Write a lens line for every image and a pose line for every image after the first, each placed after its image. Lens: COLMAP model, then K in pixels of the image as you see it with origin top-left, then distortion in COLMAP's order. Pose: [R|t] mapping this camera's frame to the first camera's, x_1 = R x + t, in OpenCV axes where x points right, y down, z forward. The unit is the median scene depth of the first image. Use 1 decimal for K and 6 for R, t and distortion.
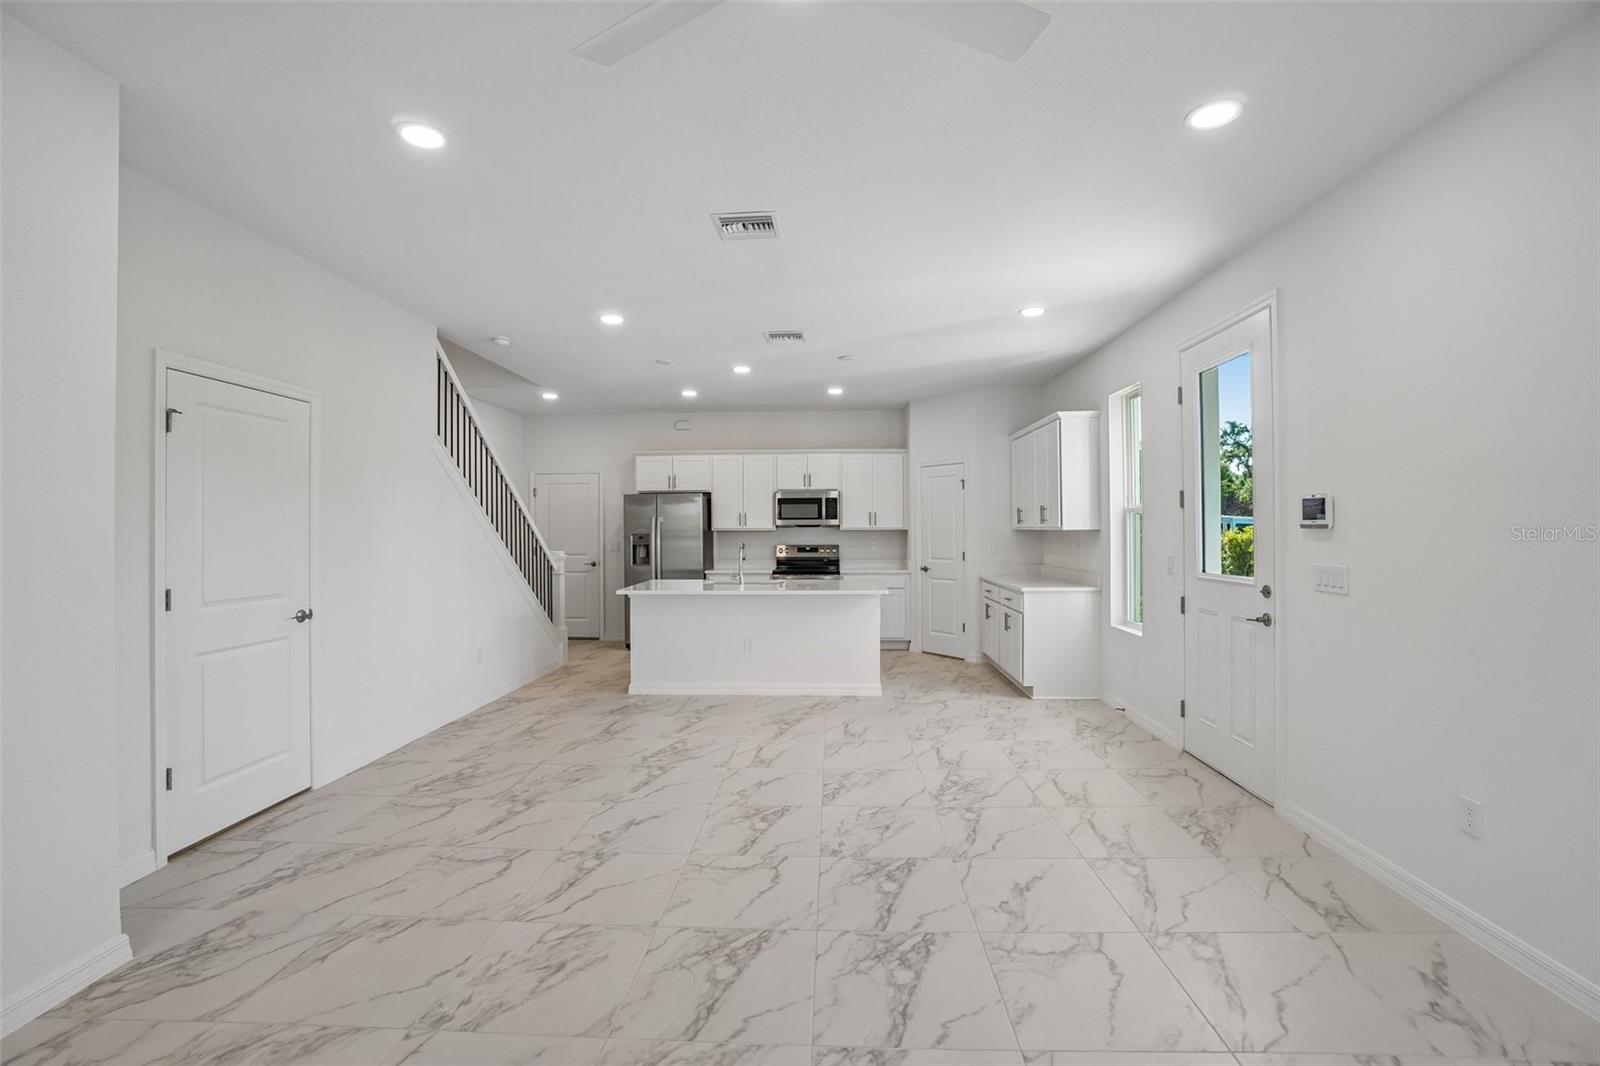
lens RADIAL K [[705.1, 0, 803.4], [0, 705.1, 520.7], [0, 0, 1]] dist [-0.064103, 0.021945]
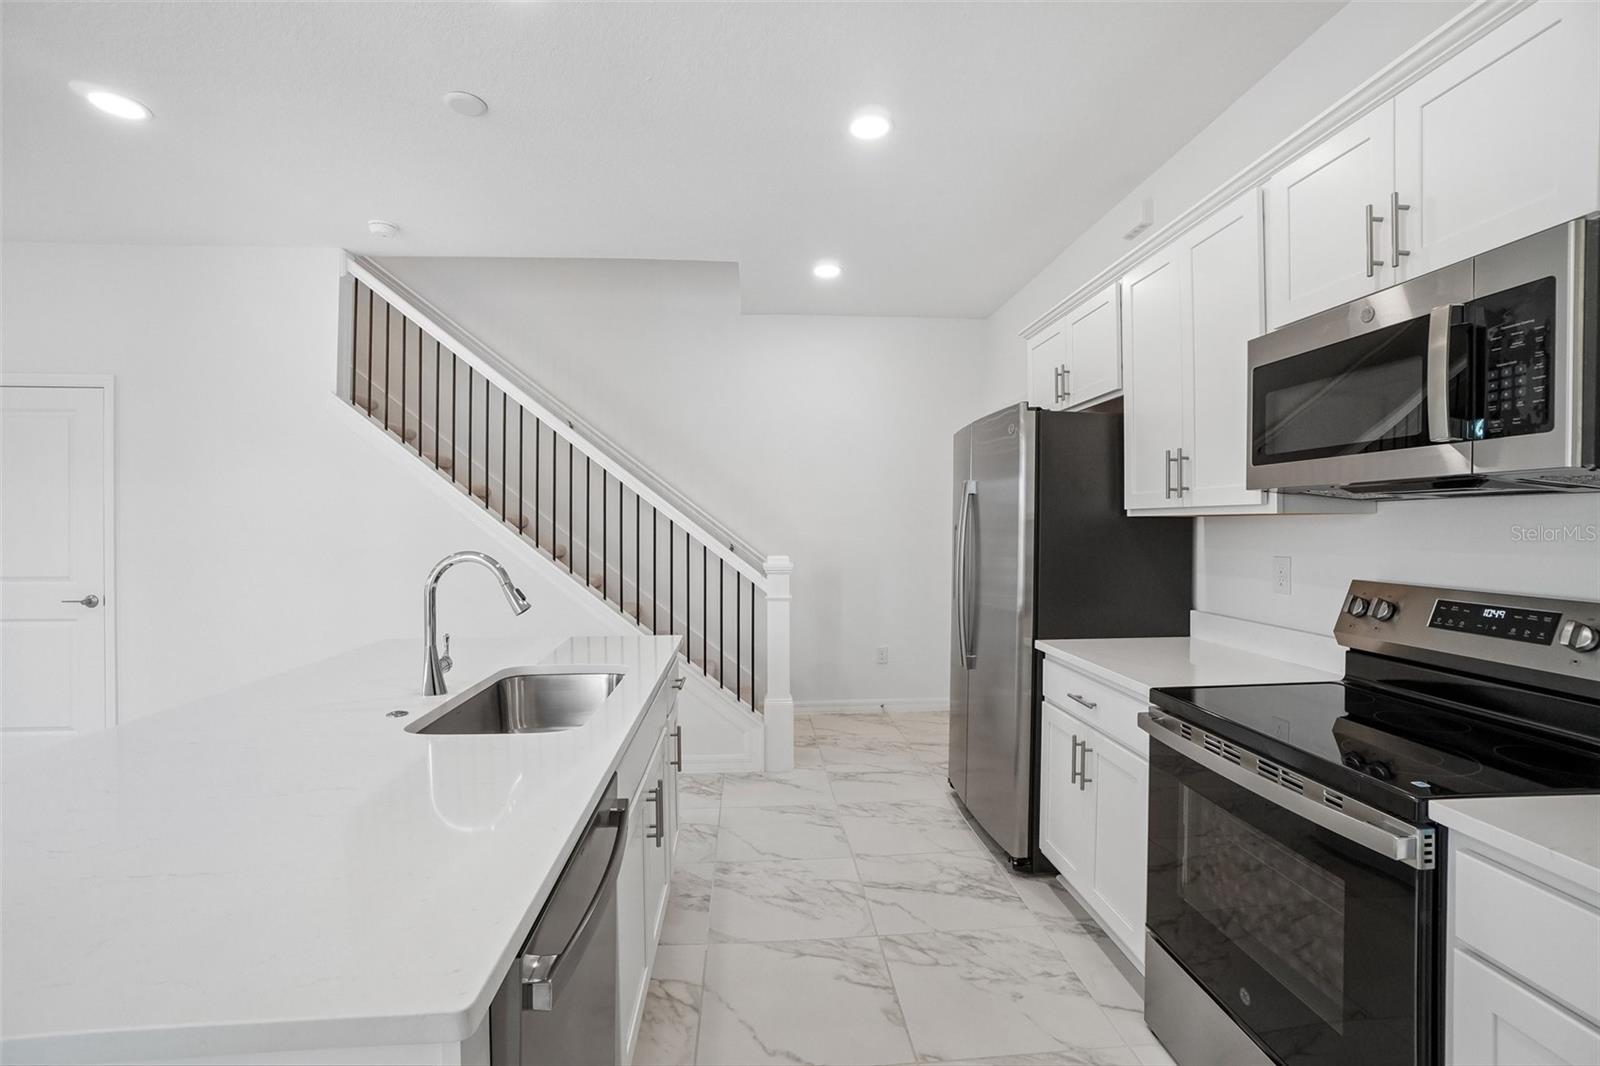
lens RADIAL K [[705.1, 0, 791.2], [0, 705.1, 524.5], [0, 0, 1]] dist [-0.064103, 0.021945]
pose [[0.117600, 0.012456, -0.992983, 0.344885], [0.013648, 0.999807, 0.014158, 0.024482], [0.992967, -0.015217, 0.117408, 1.763669]]
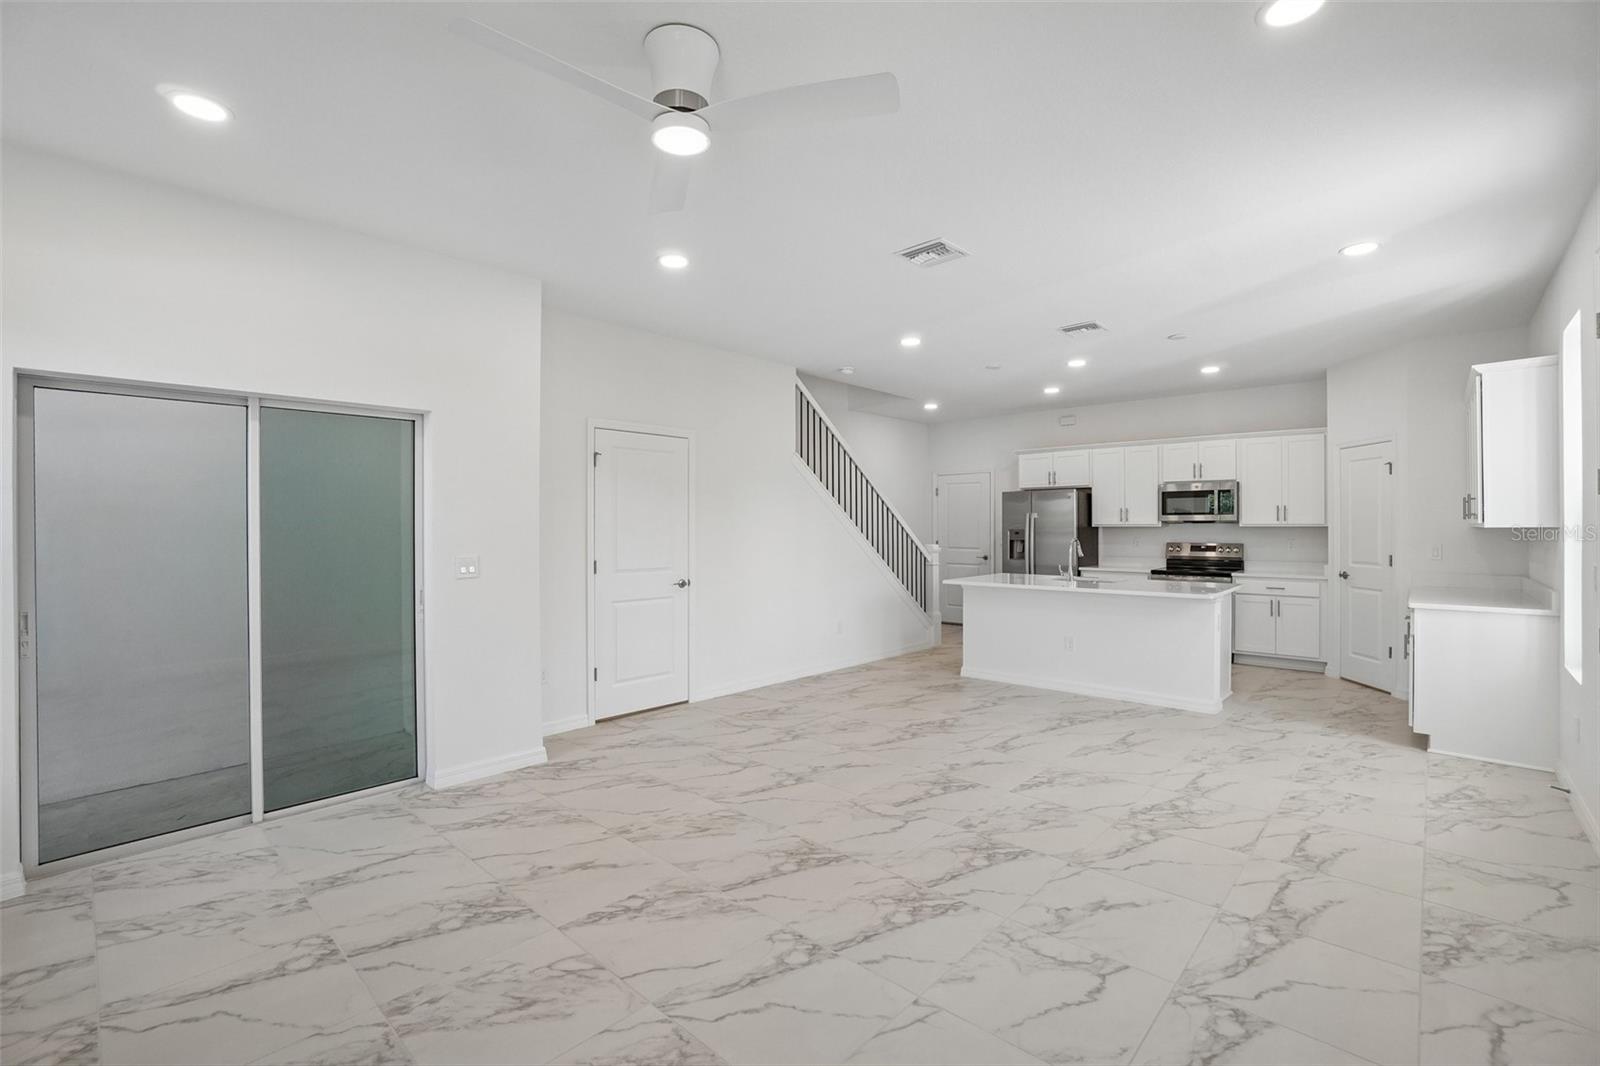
lens RADIAL K [[705.1, 0, 808.8], [0, 705.1, 518.4], [0, 0, 1]] dist [-0.064103, 0.021945]
pose [[0.763511, -0.004356, -0.645781, 0.420510], [0.005869, 0.999983, 0.000193, 0.000068], [0.645769, -0.003938, 0.763523, 0.017118]]
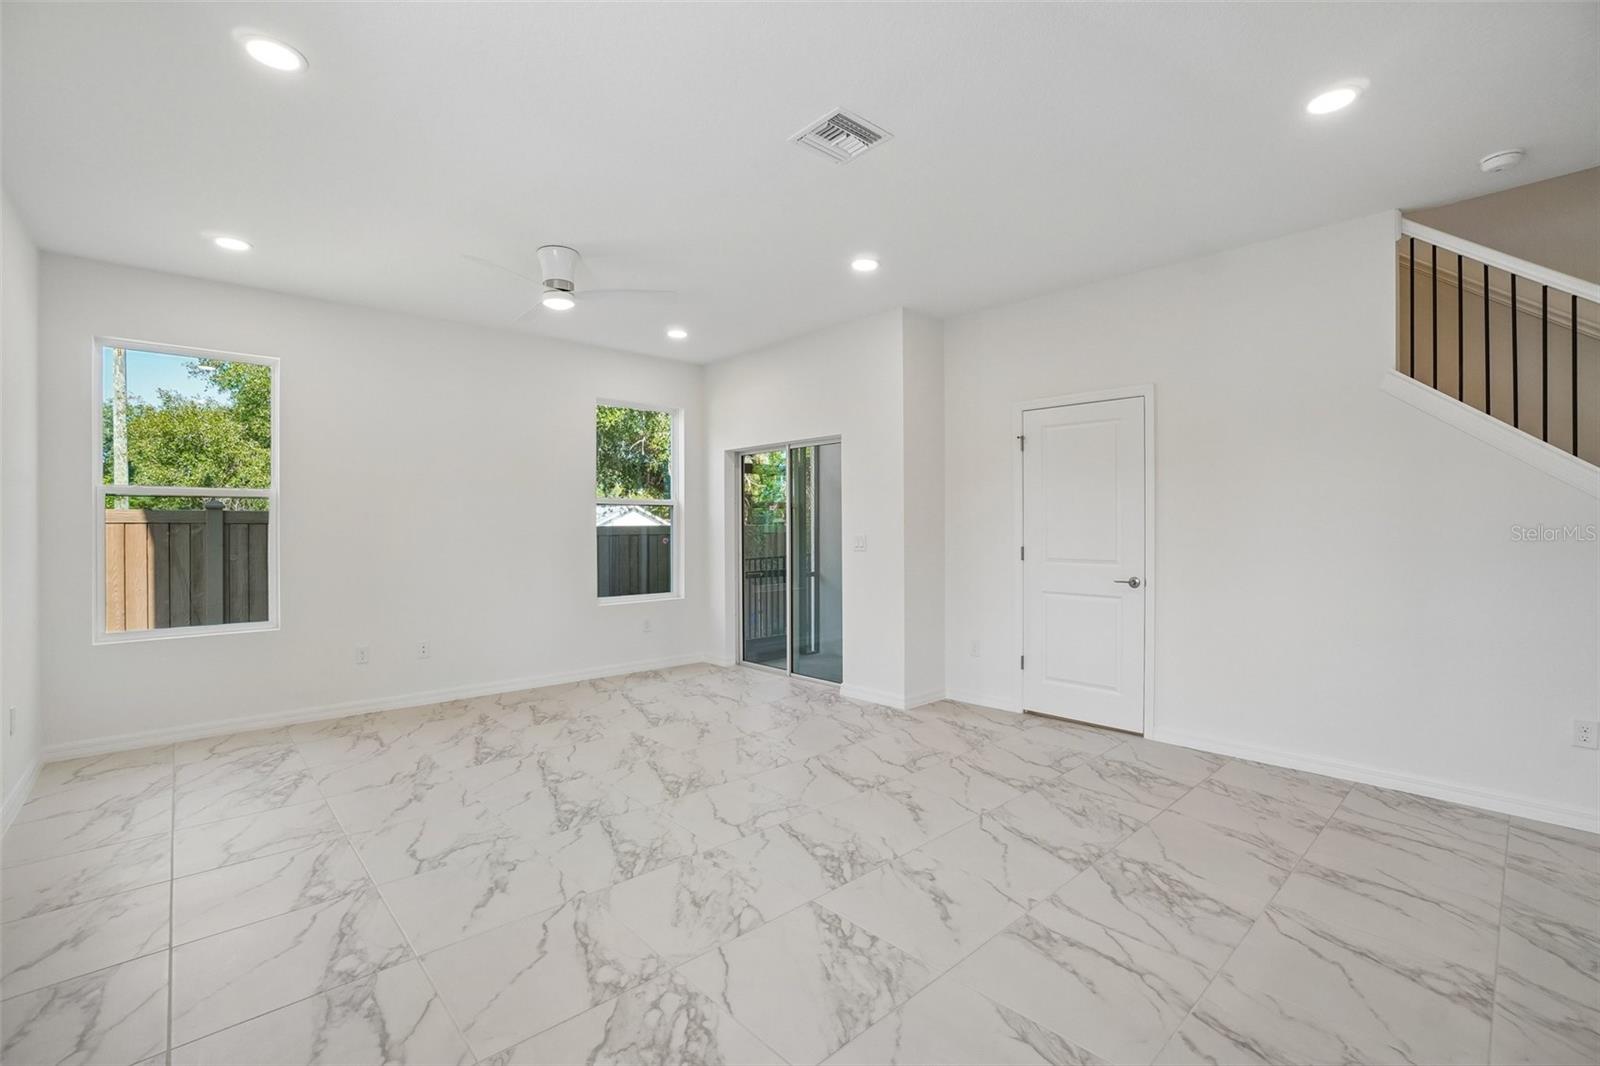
lens RADIAL K [[705.1, 0, 798.9], [0, 705.1, 522.1], [0, 0, 1]] dist [-0.064103, 0.021945]
pose [[-0.708536, 0.002317, -0.705671, 0.461920], [0.014696, 0.999826, -0.011472, 0.039266], [0.705521, -0.018499, -0.708447, 1.325250]]
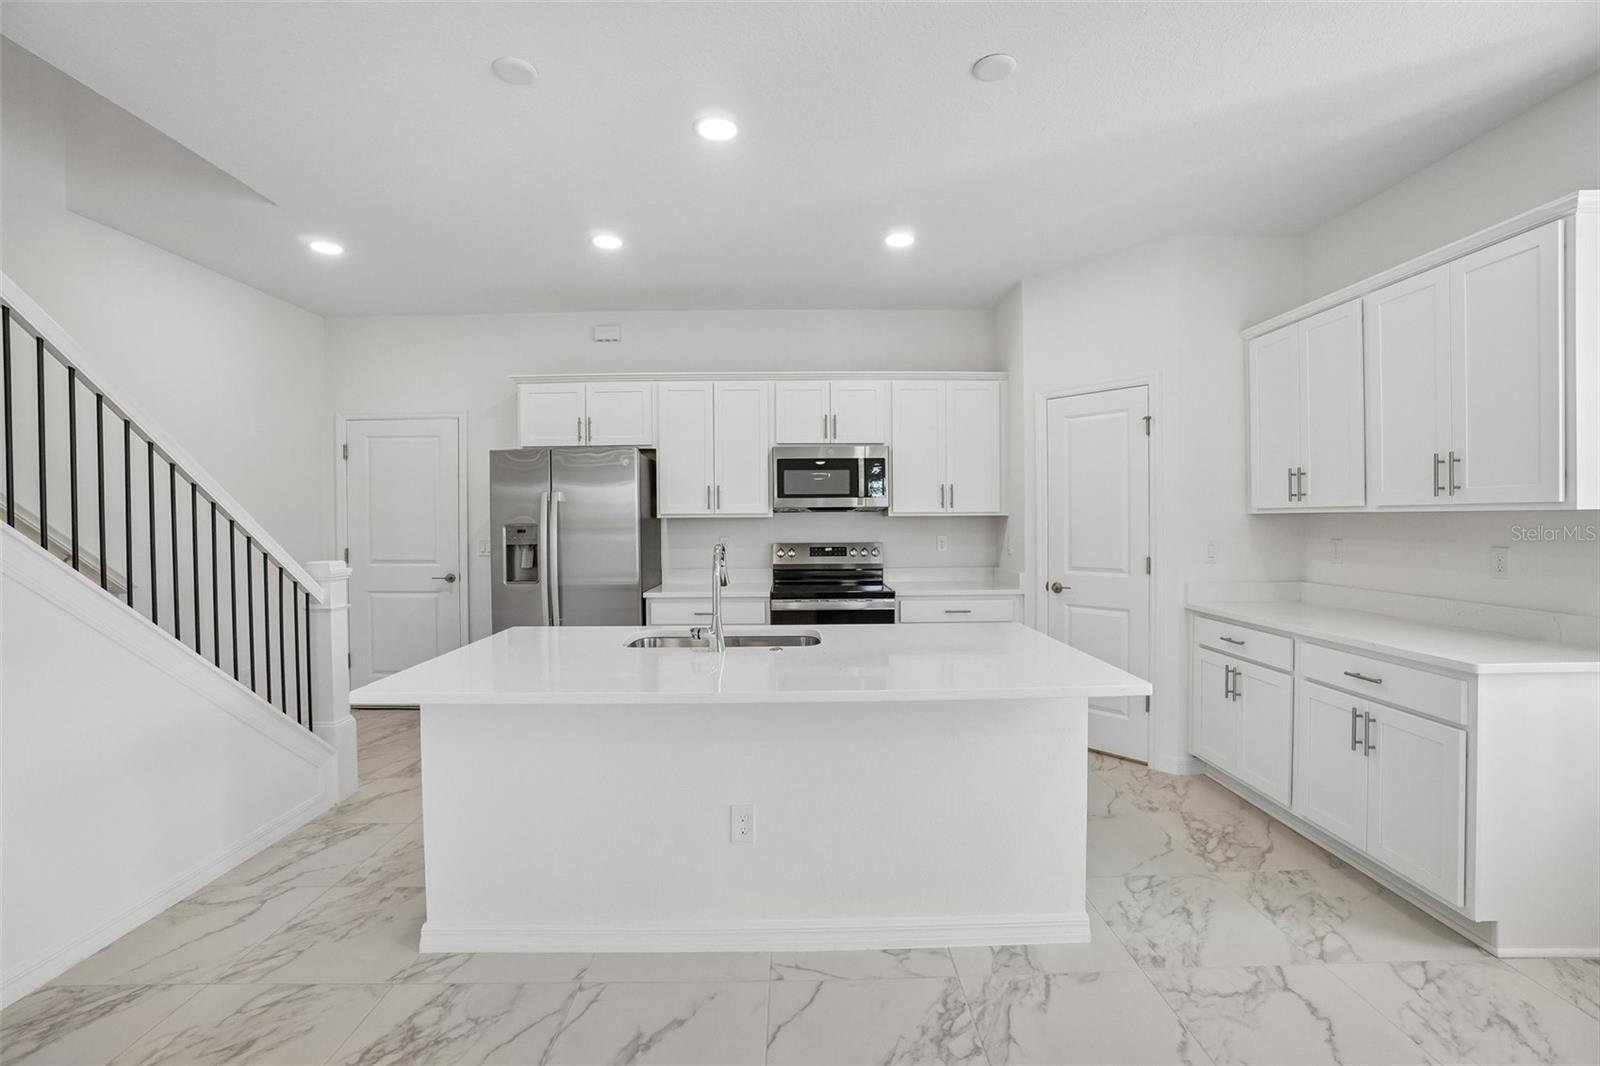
lens RADIAL K [[705.1, 0, 803.8], [0, 705.1, 526.4], [0, 0, 1]] dist [-0.064103, 0.021945]
pose [[0.998625, -0.002934, 0.052336, -0.095392], [0.001882, 0.999795, 0.020136, 0.020767], [-0.052384, -0.020010, 0.998427, 0.955026]]
